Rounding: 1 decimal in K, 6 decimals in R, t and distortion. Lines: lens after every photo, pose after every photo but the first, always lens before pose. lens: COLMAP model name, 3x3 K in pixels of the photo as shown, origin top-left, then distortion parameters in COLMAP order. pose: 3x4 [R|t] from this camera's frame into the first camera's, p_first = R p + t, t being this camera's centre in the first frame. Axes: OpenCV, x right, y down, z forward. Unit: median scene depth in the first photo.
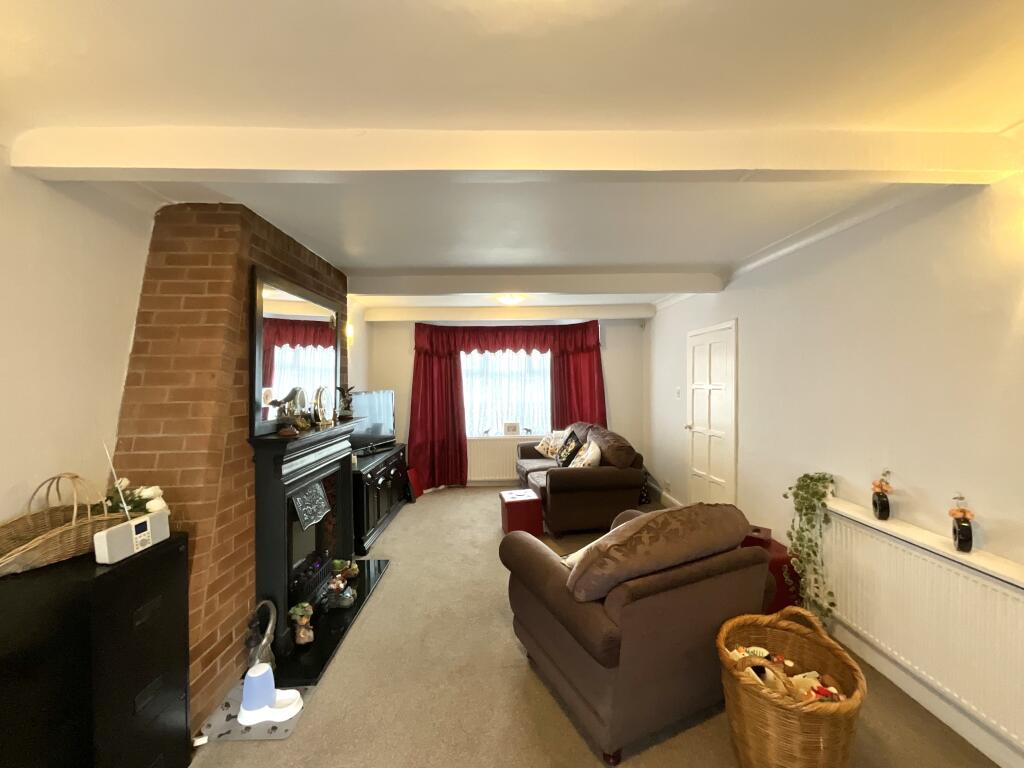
lens RADIAL K [[411.2, 0, 510.9], [0, 411.2, 386.3], [0, 0, 1]] dist [0.000187, 0.000588]
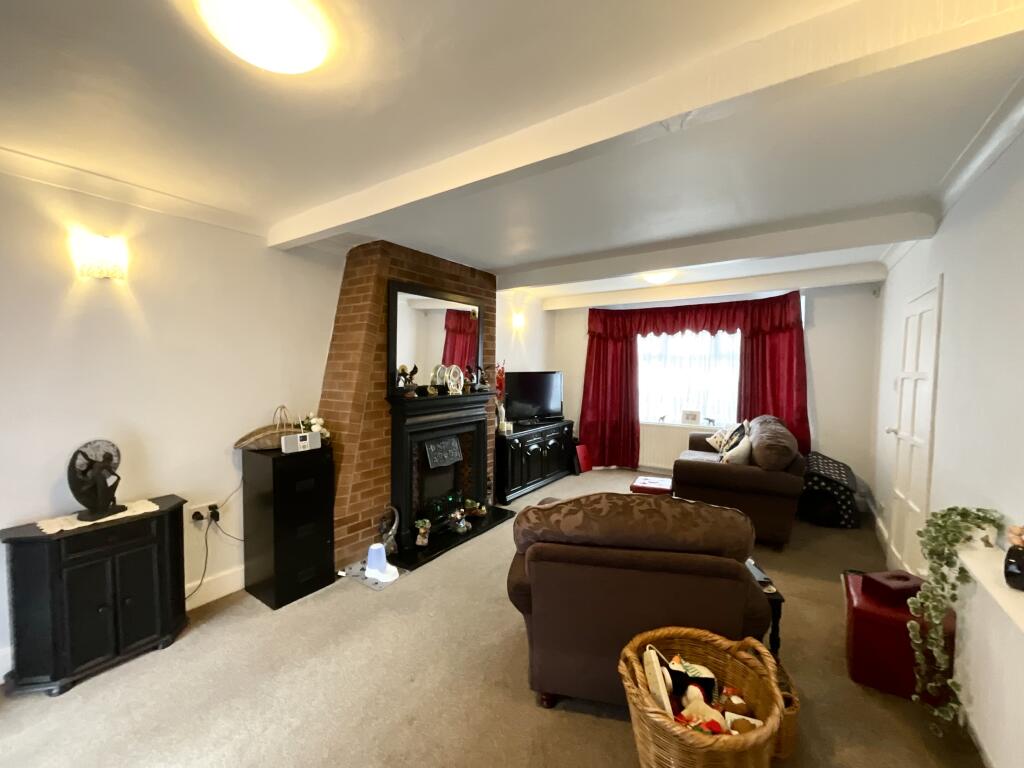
lens RADIAL K [[411.2, 0, 510.9], [0, 411.2, 386.3], [0, 0, 1]] dist [0.000187, 0.000588]
pose [[0.809334, 0.045880, -0.585554, 0.475853], [-0.024472, 0.998713, 0.044428, 0.007225], [0.586838, -0.021627, 0.809415, 0.043392]]
